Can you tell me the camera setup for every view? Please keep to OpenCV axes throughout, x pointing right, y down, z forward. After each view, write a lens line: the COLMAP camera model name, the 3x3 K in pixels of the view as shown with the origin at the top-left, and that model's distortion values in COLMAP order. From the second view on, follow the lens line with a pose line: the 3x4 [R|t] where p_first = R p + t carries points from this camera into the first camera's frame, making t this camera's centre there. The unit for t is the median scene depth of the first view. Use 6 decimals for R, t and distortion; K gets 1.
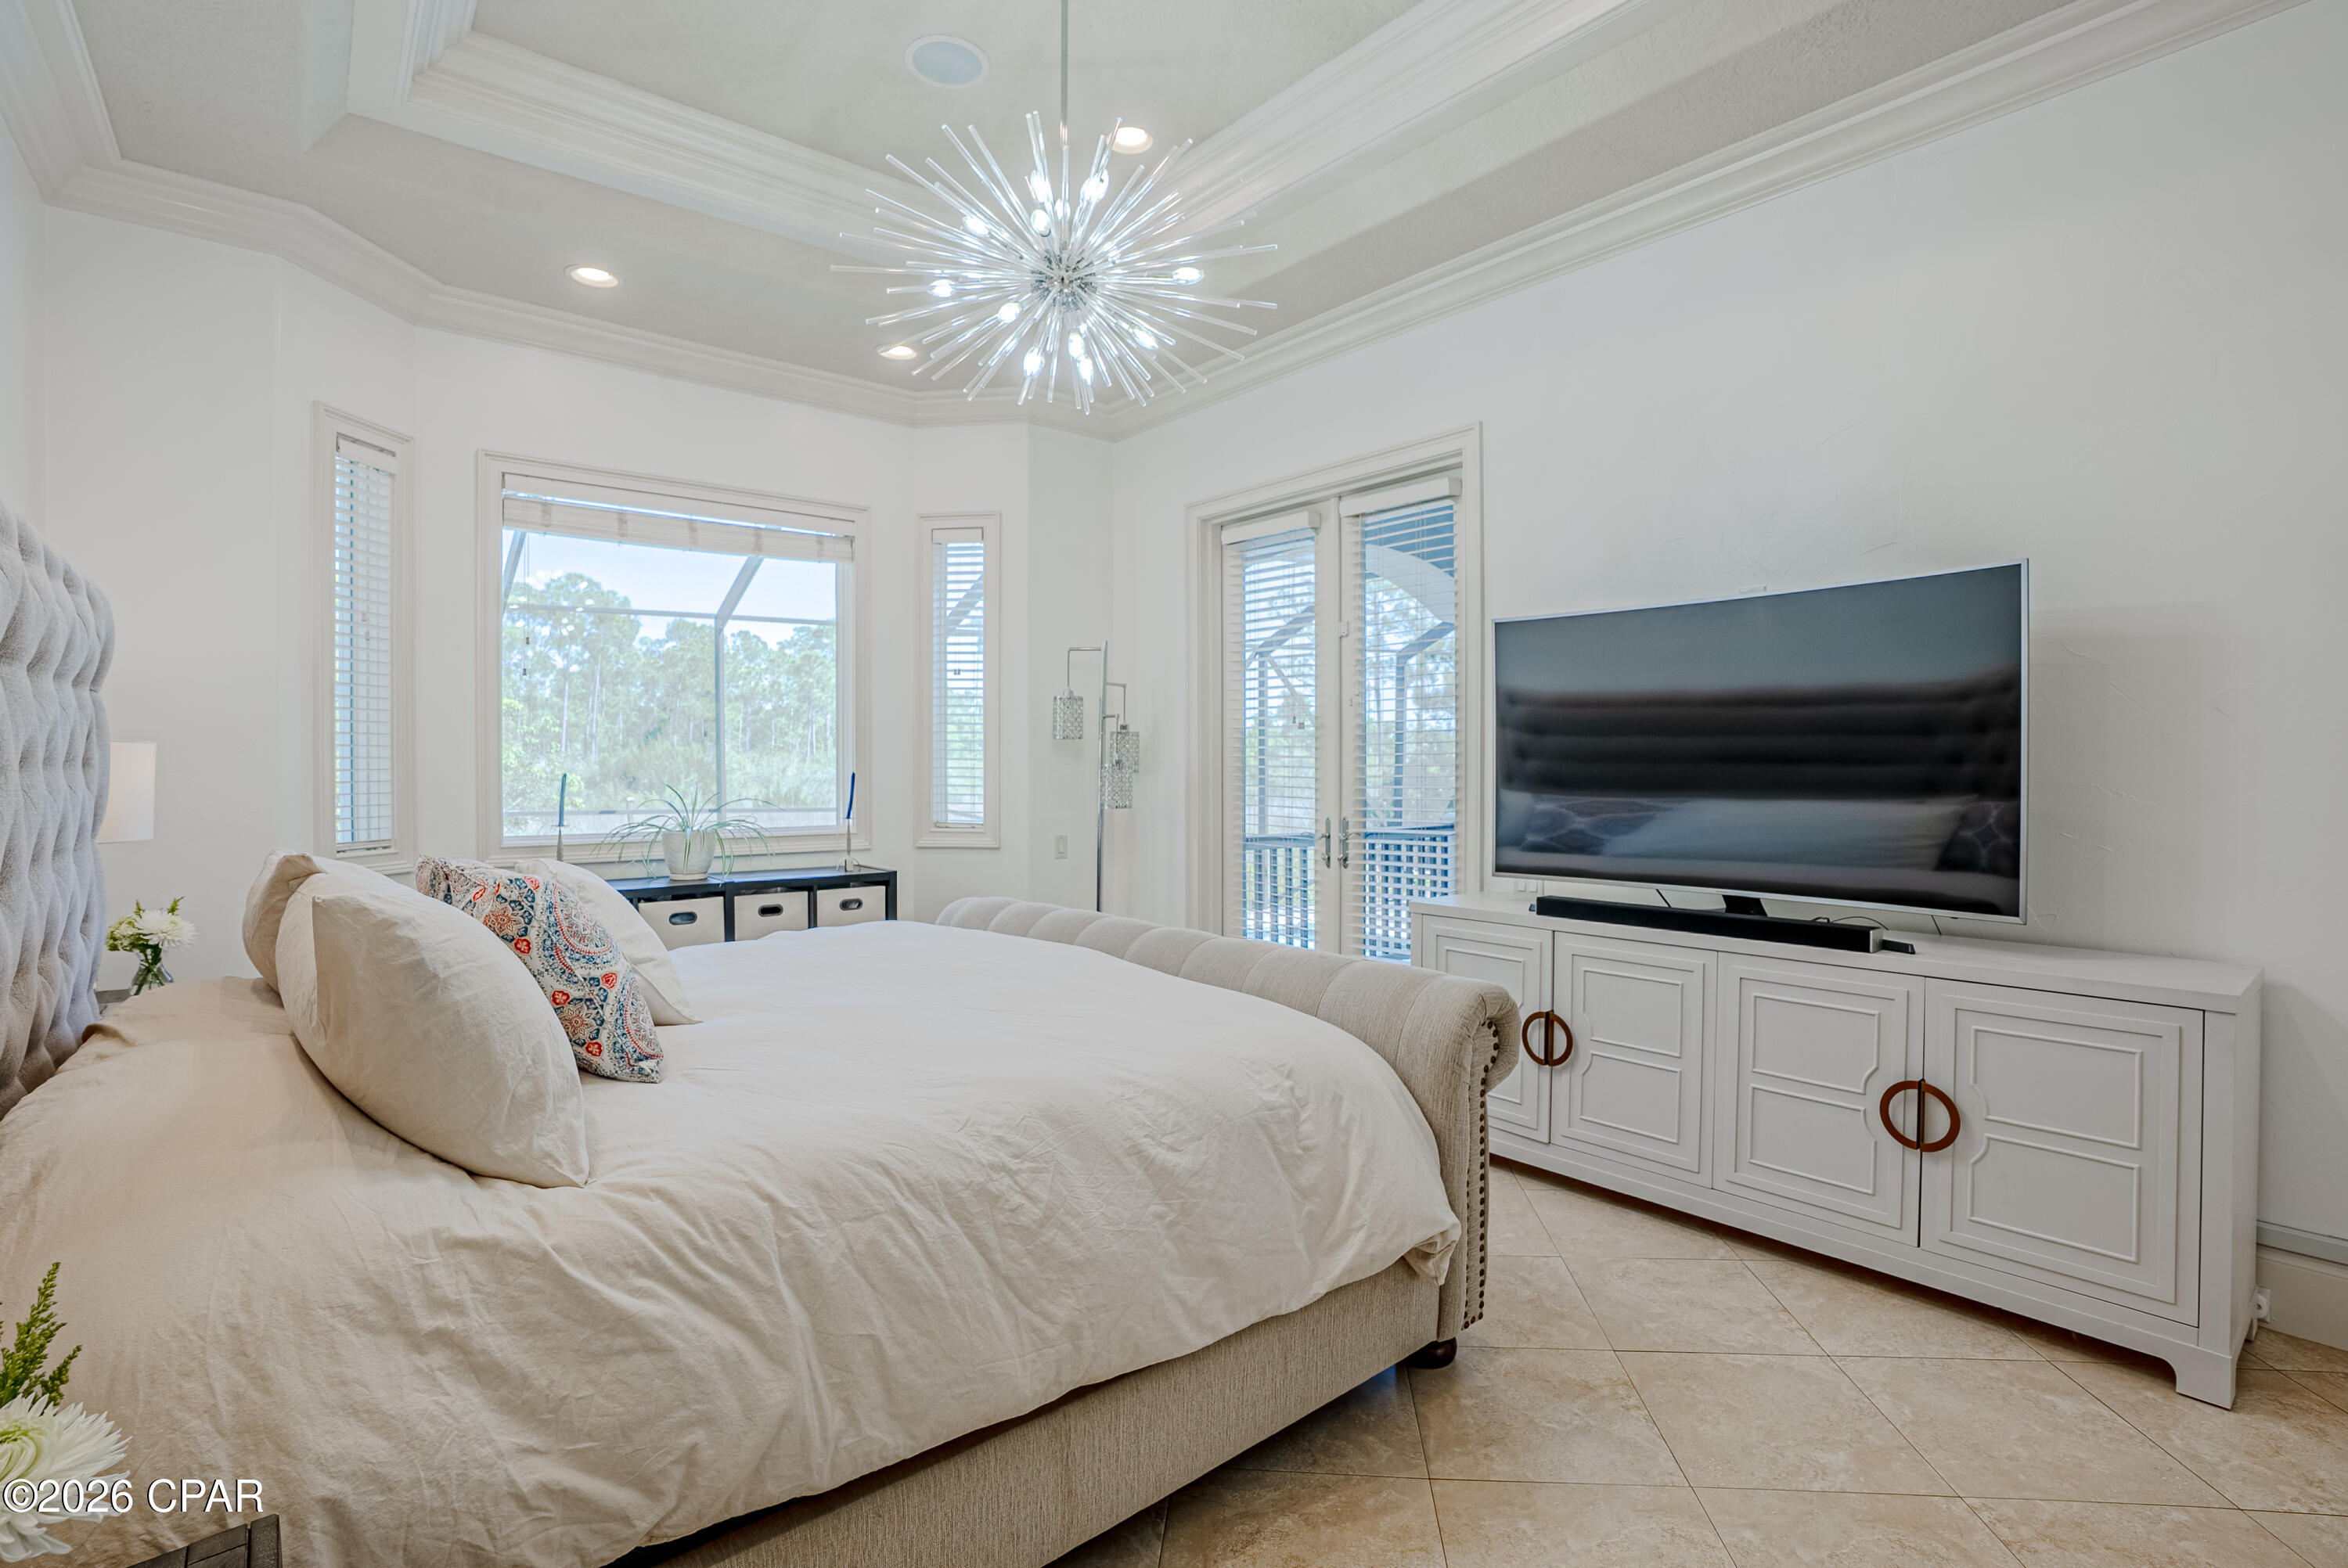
lens RADIAL K [[1078.5, 0, 1171.2], [0, 1078.5, 785.8], [0, 0, 1]] dist [-0.067732, 0.024765]
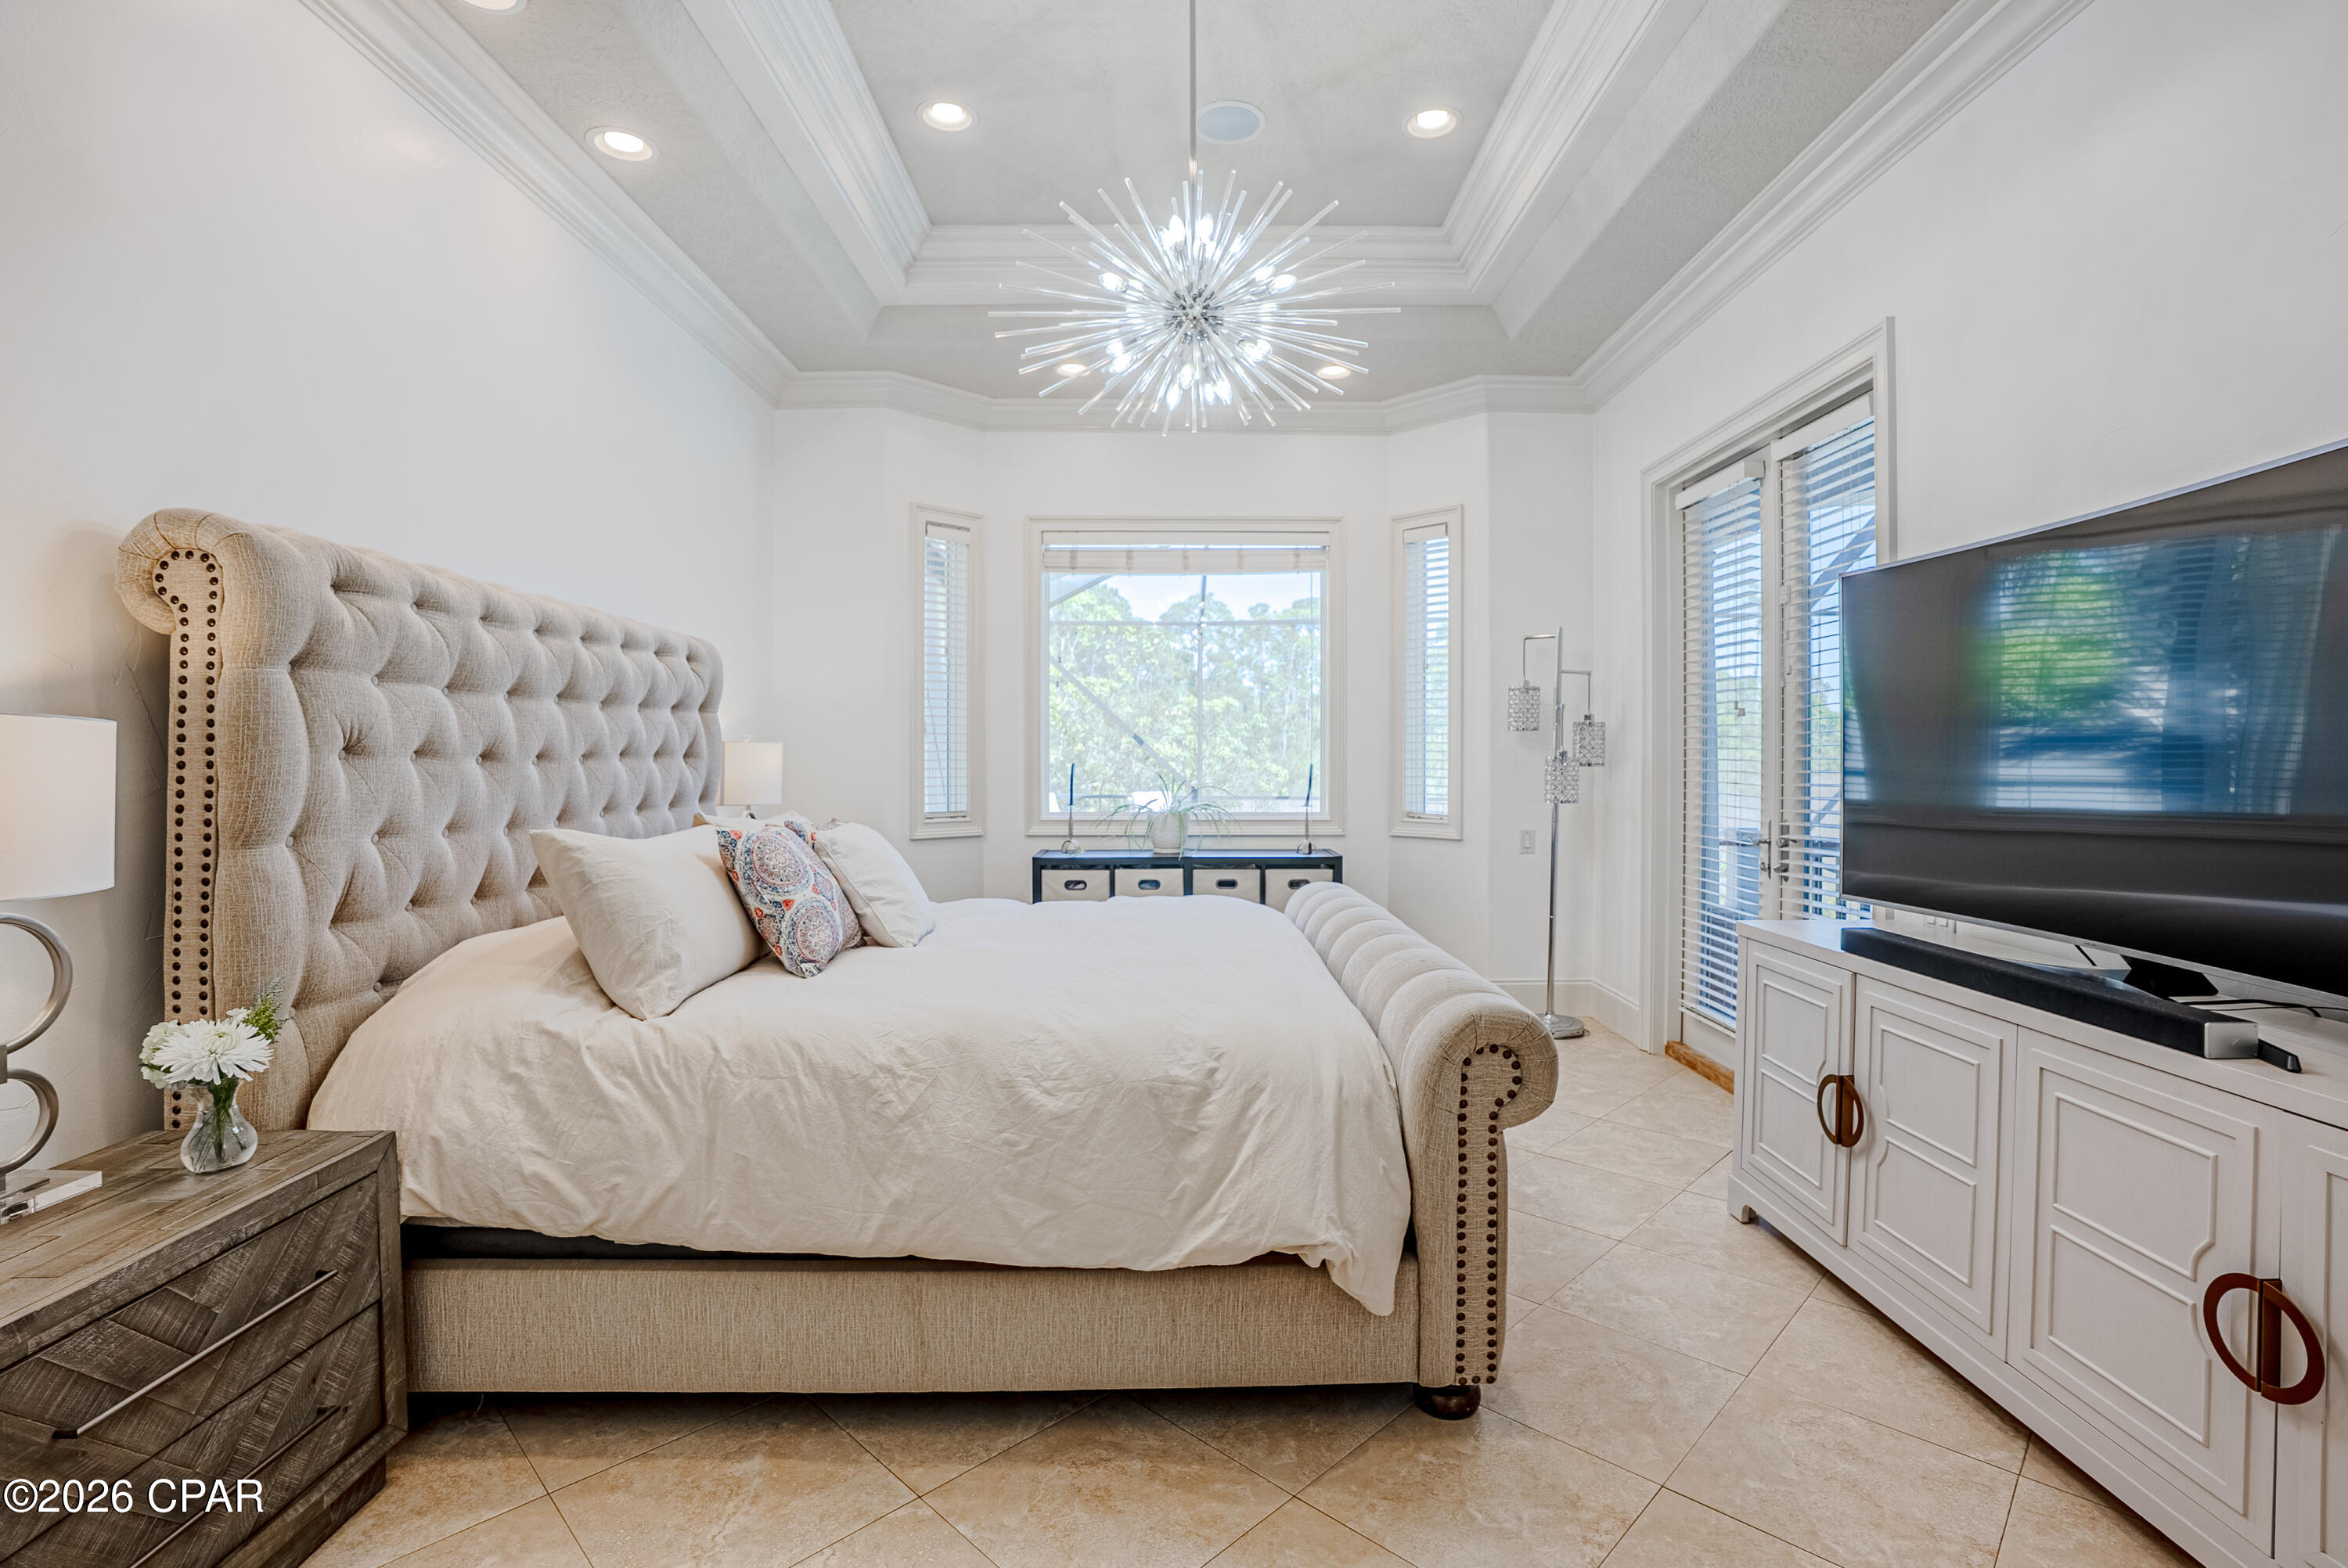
lens RADIAL K [[1070.0, 0, 1183.3], [0, 1070.0, 781.3], [0, 0, 1]] dist [-0.068078, 0.022500]
pose [[0.779283, 0.013958, -0.626516, 0.569329], [-0.011830, 0.999901, 0.007562, -0.002895], [0.626560, 0.001519, 0.779372, 0.140898]]
